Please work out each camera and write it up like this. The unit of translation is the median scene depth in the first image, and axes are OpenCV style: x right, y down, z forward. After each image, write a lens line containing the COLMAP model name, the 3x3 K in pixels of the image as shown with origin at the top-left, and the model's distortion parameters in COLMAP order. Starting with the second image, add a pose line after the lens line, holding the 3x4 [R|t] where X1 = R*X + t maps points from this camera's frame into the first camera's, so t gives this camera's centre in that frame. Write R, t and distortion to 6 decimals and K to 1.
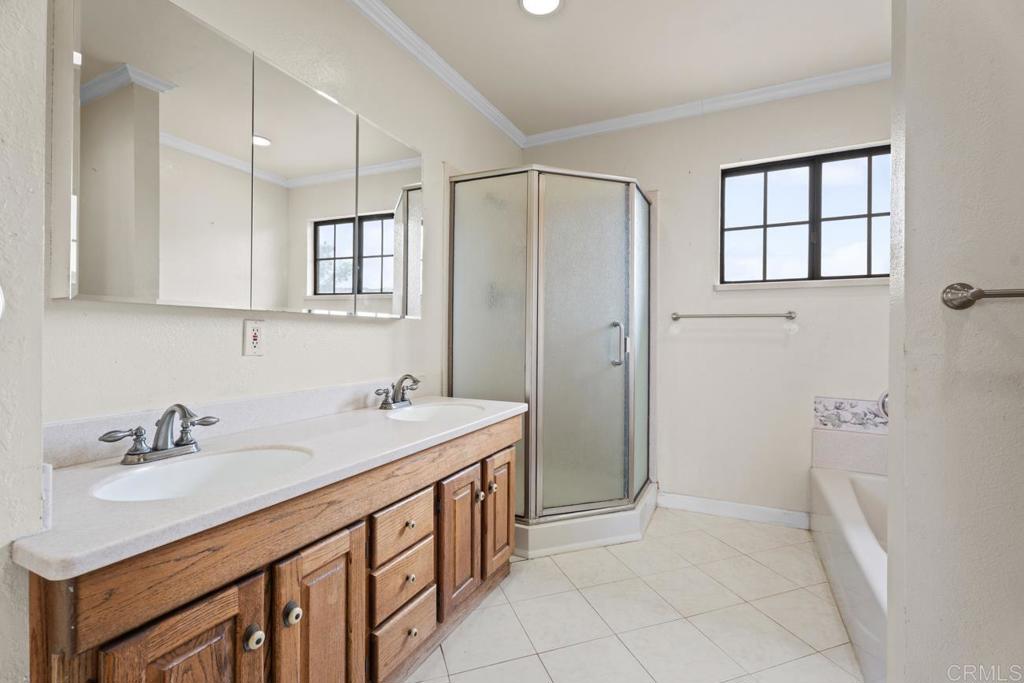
lens RADIAL K [[462.1, 0, 511.9], [0, 462.1, 338.7], [0, 0, 1]] dist [0.002347, -0.000822]
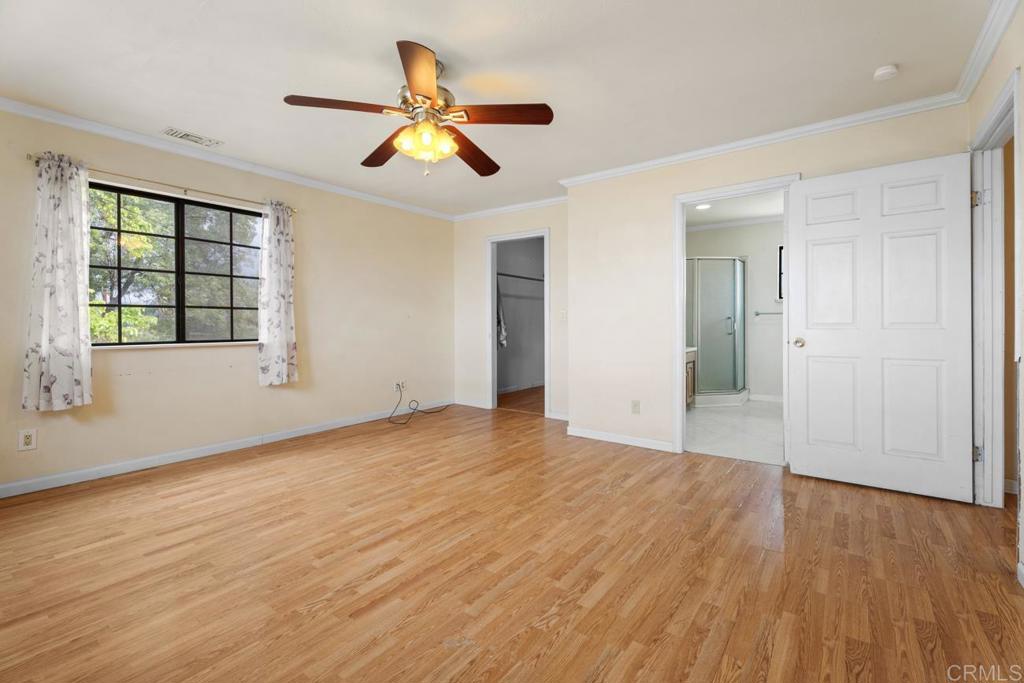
lens RADIAL K [[462.1, 0, 513.0], [0, 462.1, 331.5], [0, 0, 1]] dist [0.002347, -0.000822]
pose [[0.982355, -0.009625, -0.186776, -0.409425], [0.012194, 0.999846, 0.012610, -0.003689], [0.186626, -0.014665, 0.982322, -1.491681]]
